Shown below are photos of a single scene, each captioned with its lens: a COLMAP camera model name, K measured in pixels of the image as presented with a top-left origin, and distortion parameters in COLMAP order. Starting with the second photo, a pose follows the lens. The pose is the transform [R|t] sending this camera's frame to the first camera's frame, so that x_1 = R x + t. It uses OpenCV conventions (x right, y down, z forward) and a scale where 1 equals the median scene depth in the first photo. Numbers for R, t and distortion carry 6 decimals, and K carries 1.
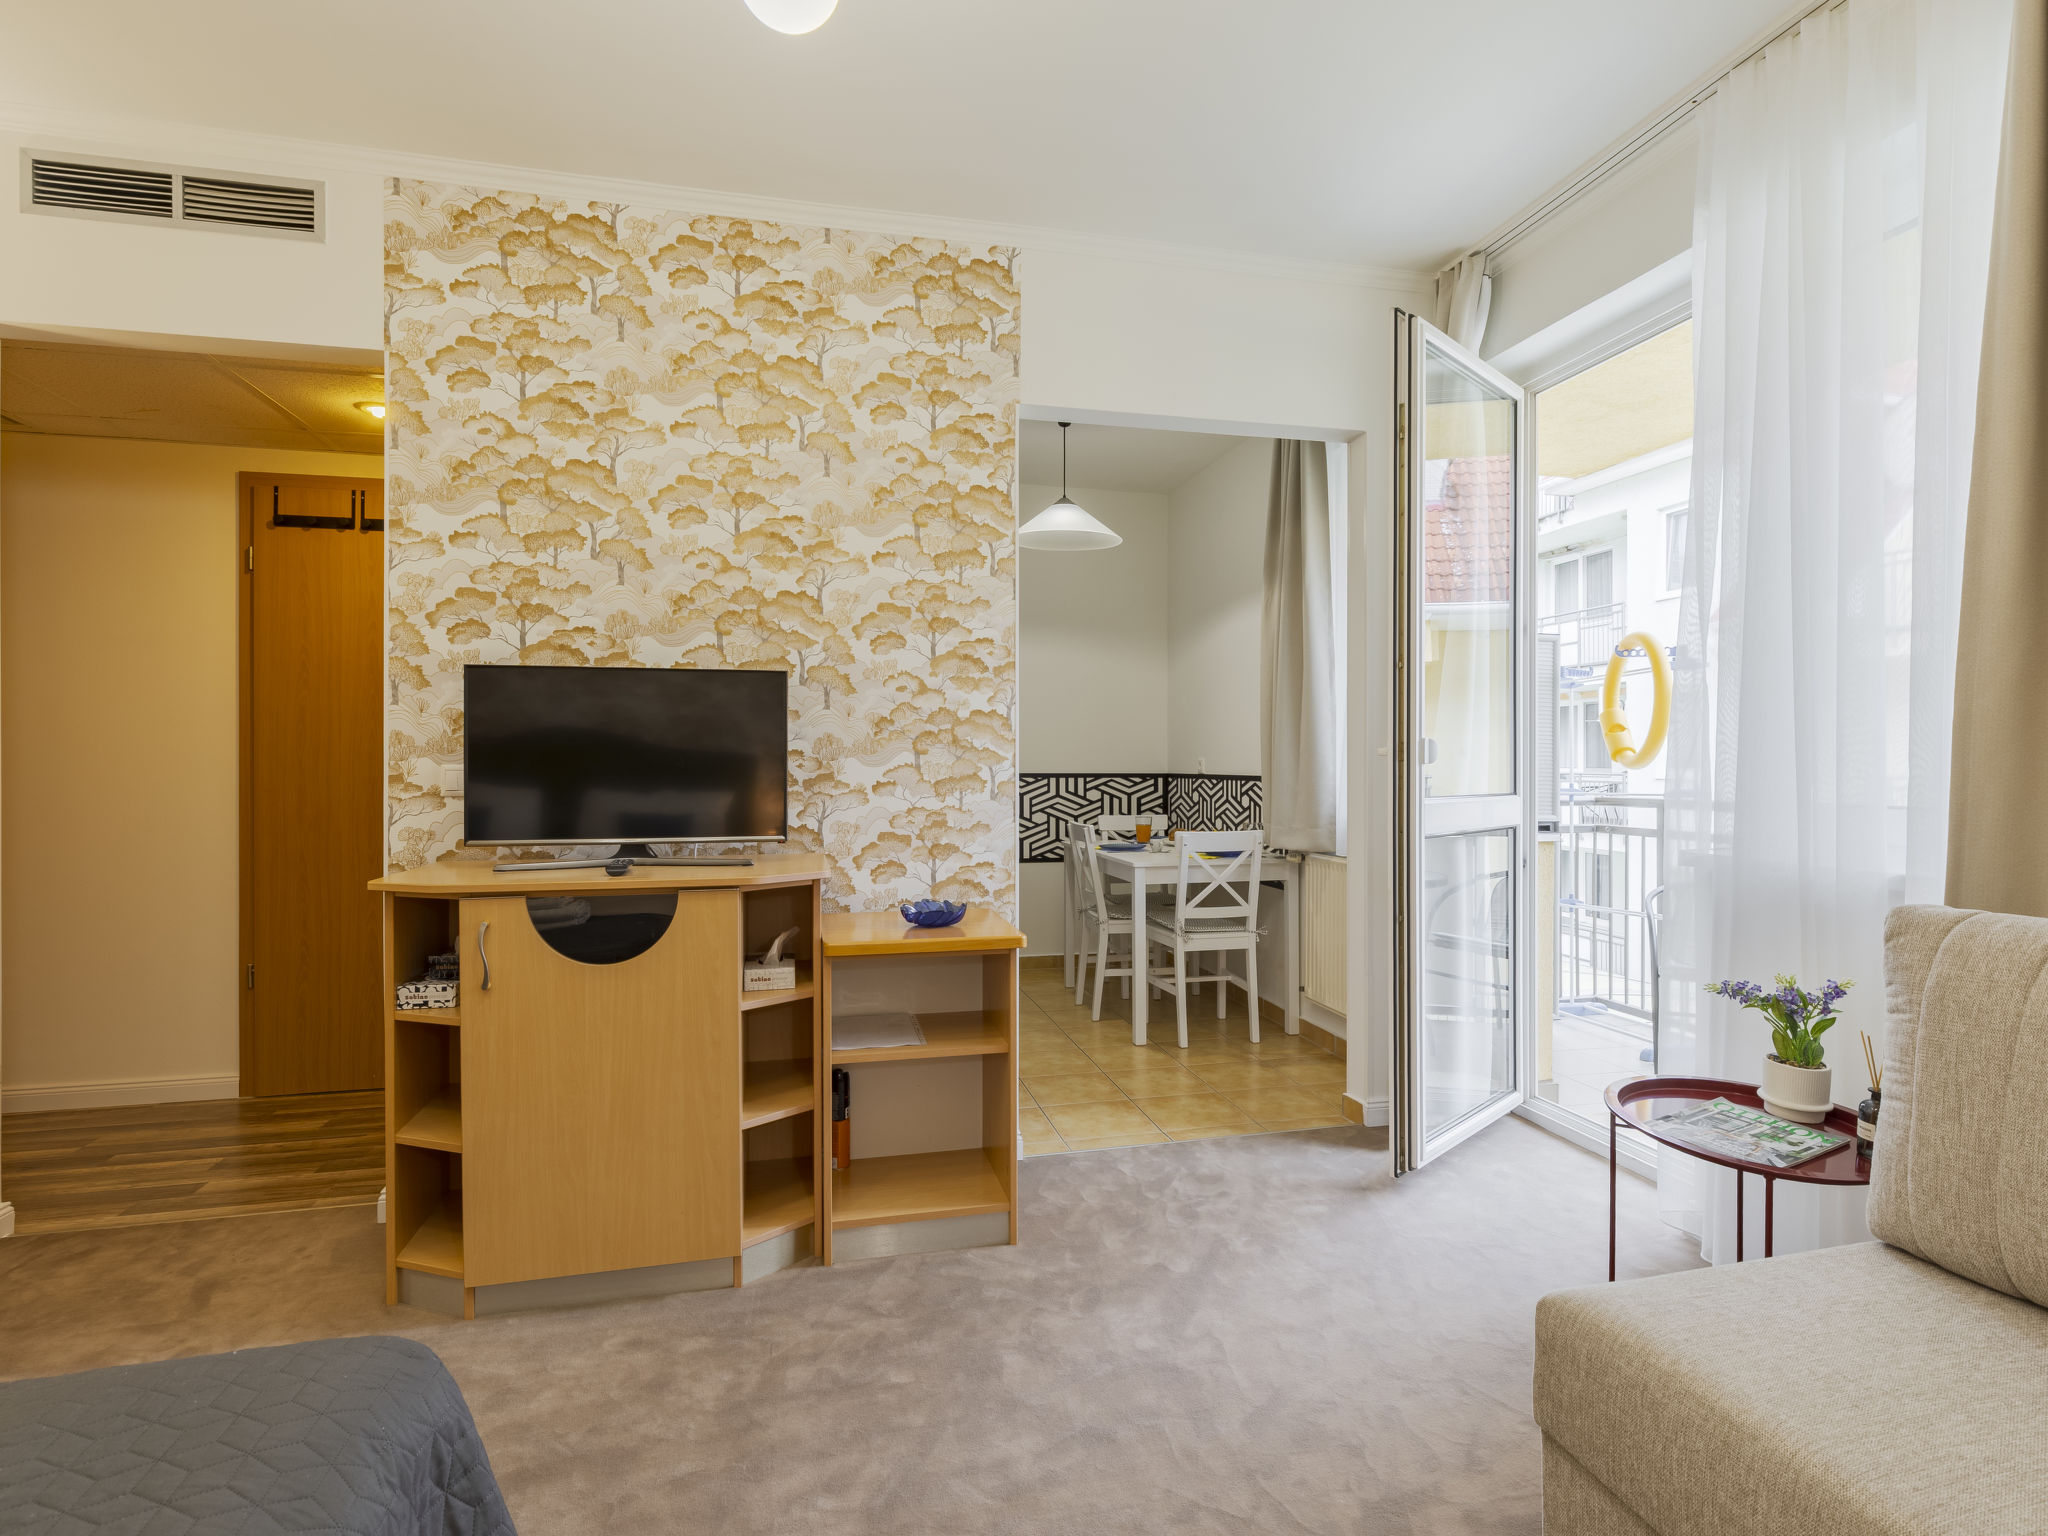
lens RADIAL K [[1019.3, 0, 1061.4], [0, 1019.3, 766.3], [0, 0, 1]] dist [-0.003427, -0.000108]
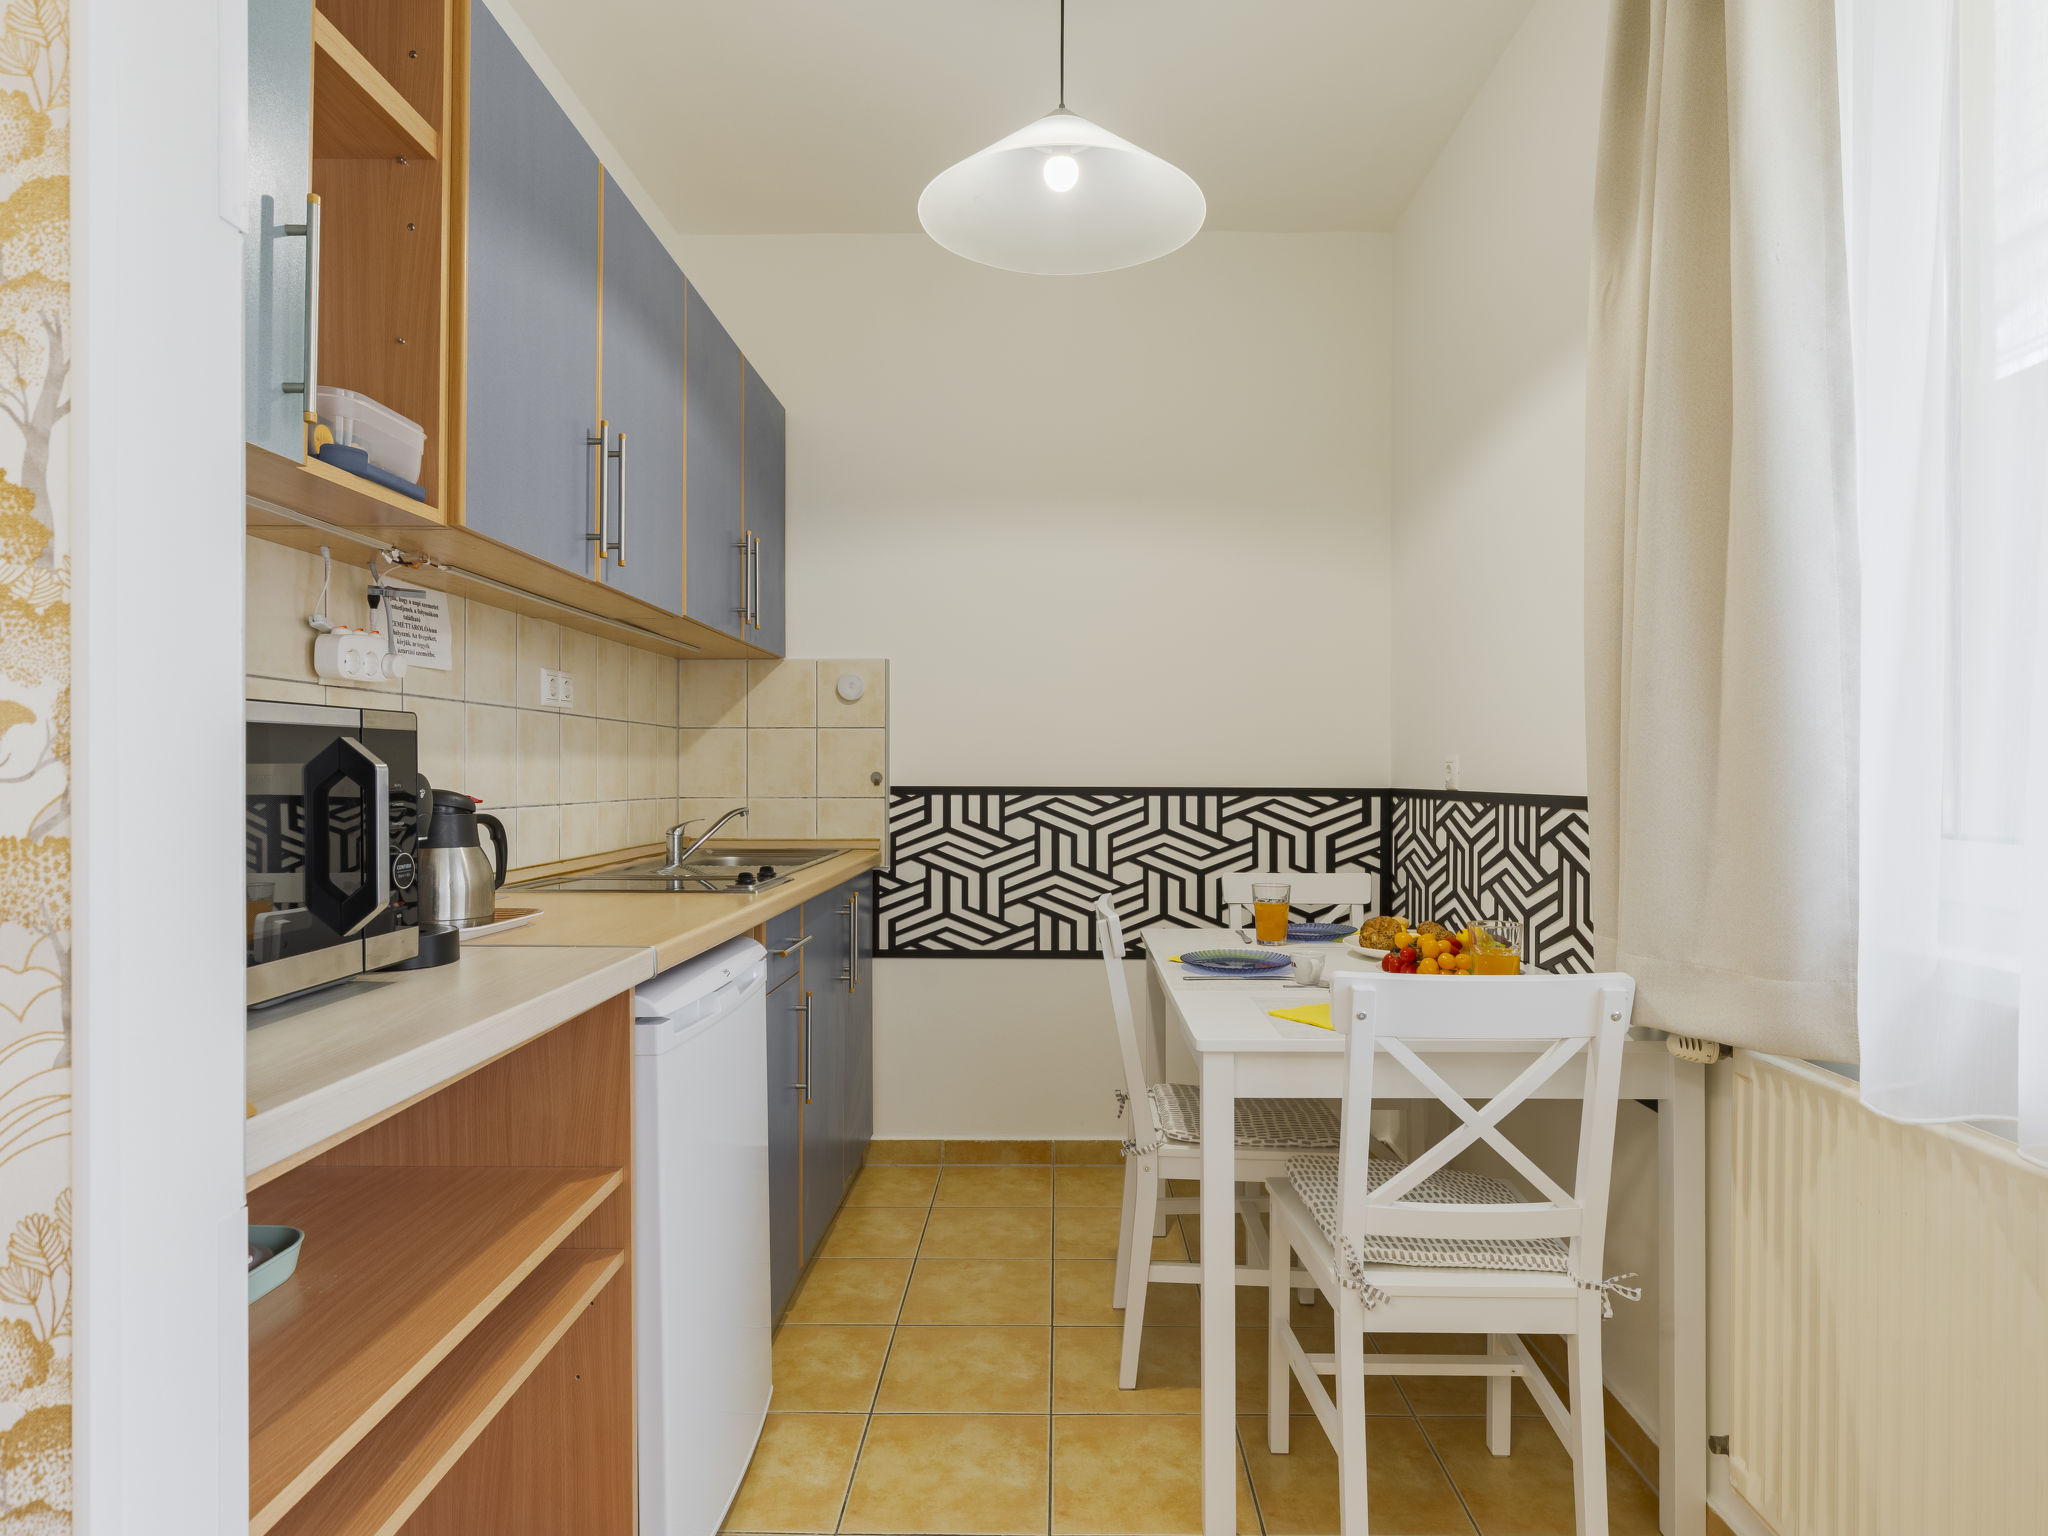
lens RADIAL K [[1136.0, 0, 1045.4], [0, 1136.0, 777.2], [0, 0, 1]] dist [-0.009188, 0.003368]
pose [[0.965085, 0.002270, -0.261926, 0.177721], [-0.002199, 0.999997, 0.000564, 0.003271], [0.261927, 0.000032, 0.965088, 0.861476]]
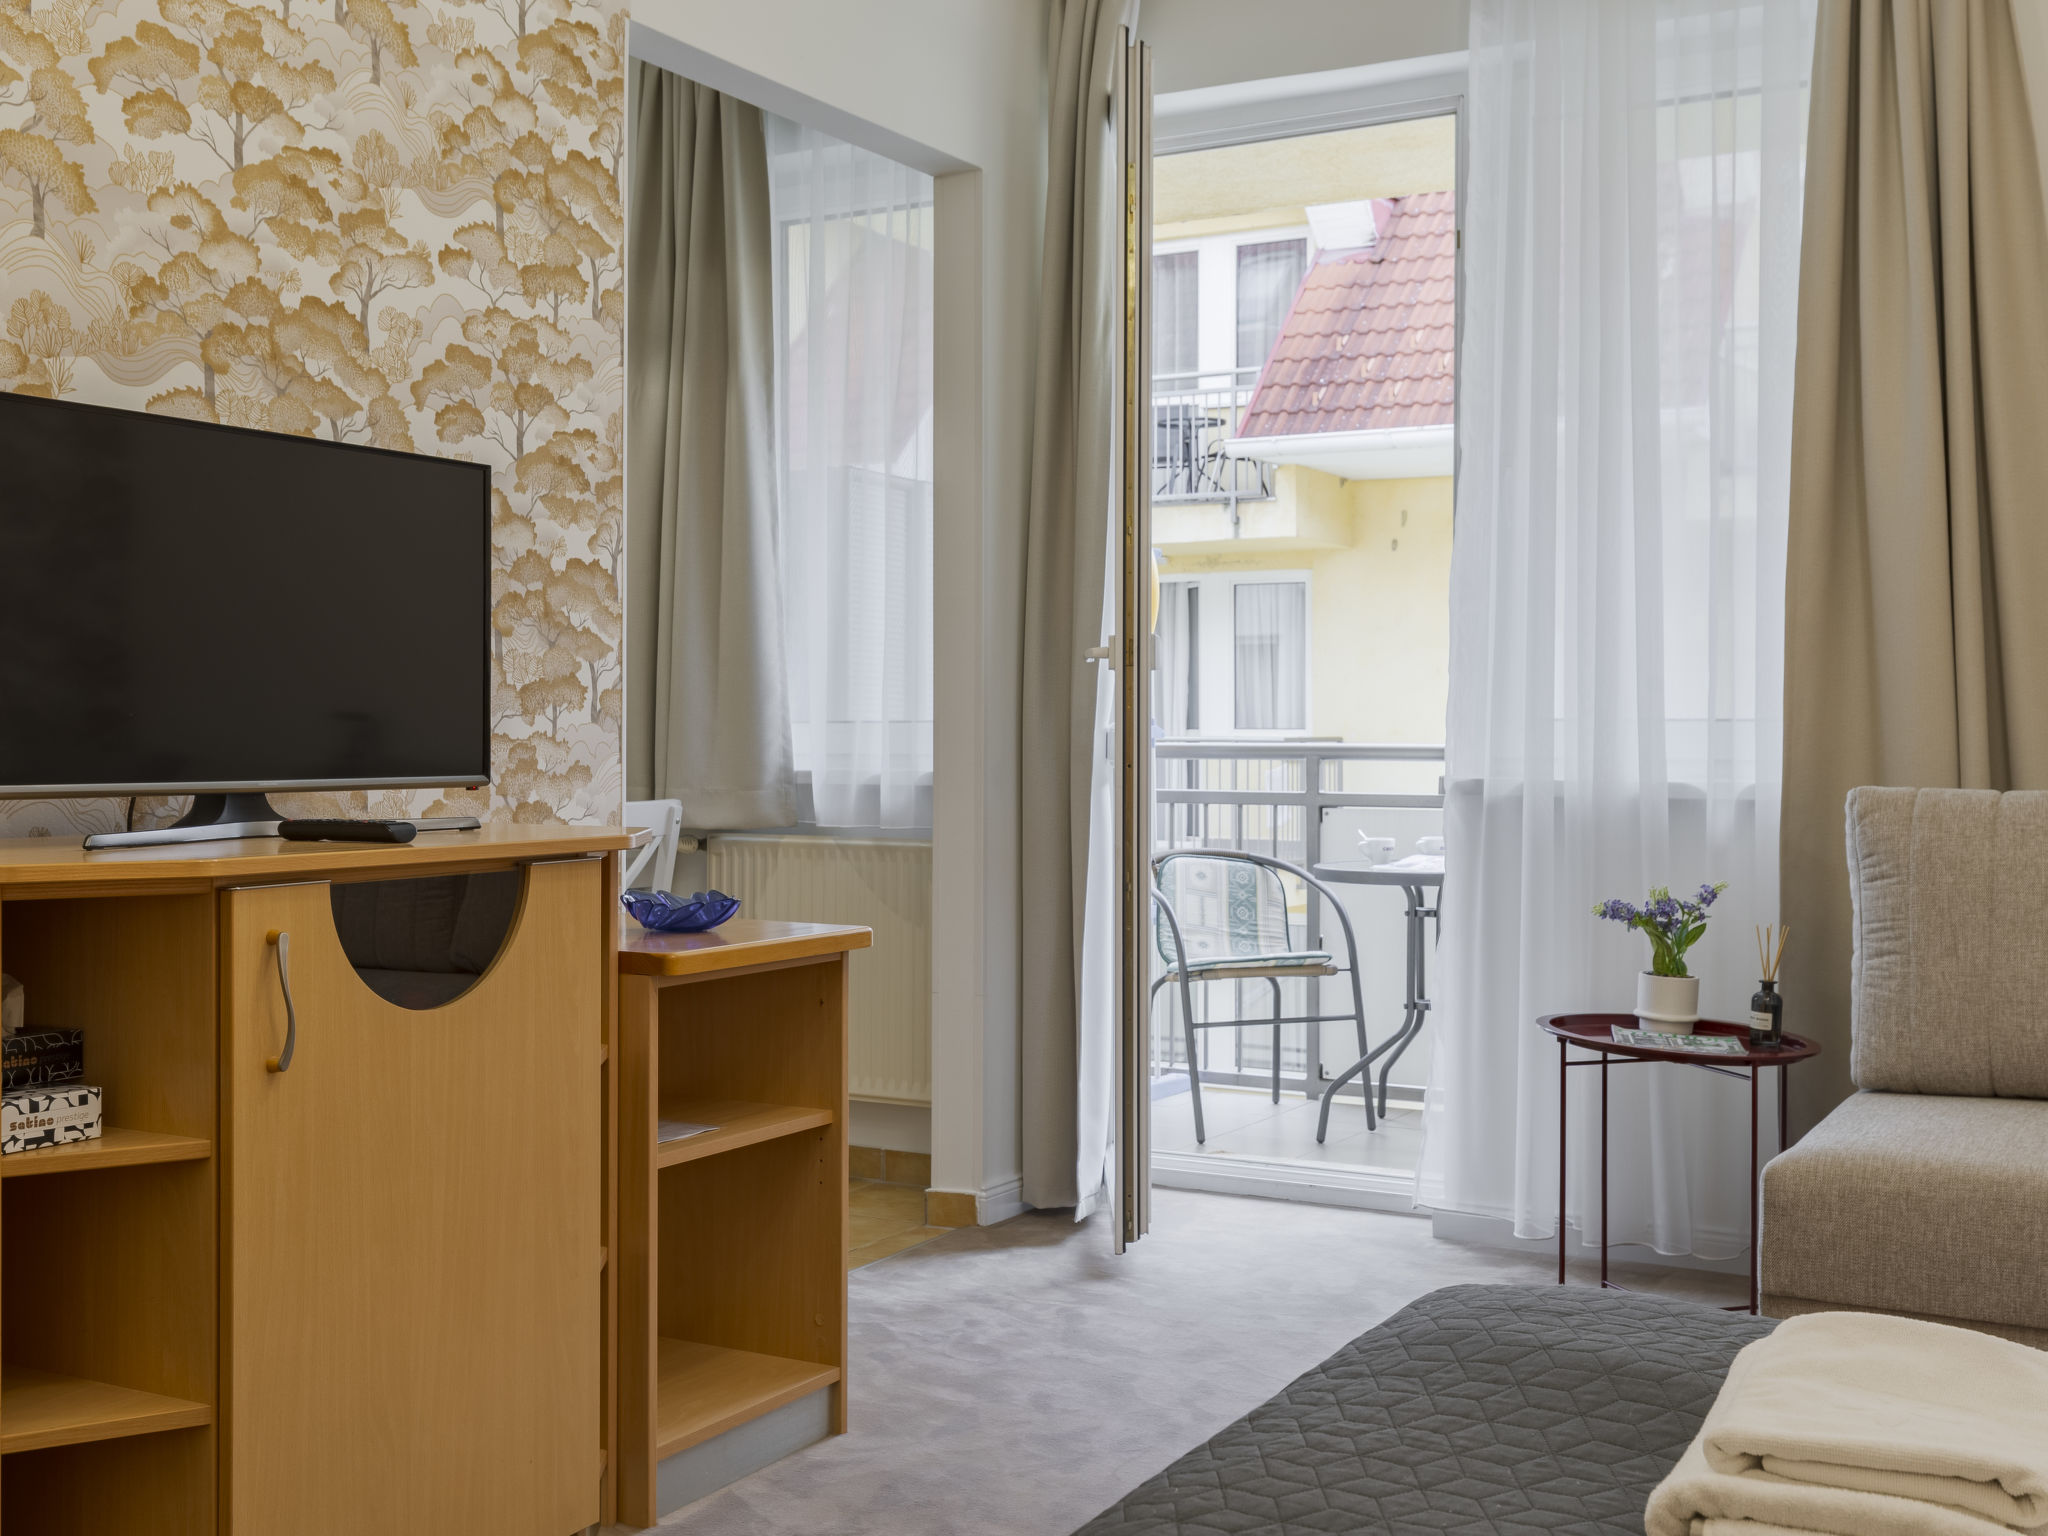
lens RADIAL K [[2198.6, 0, 1009.4], [0, 2198.6, 739.4], [0, 0, 1]] dist [0.011959, 0.000000]
pose [[0.696112, -0.001901, 0.717931, -0.780114], [0.002551, 0.999997, 0.000175, 0.043486], [-0.717929, 0.001710, 0.696115, 0.004397]]
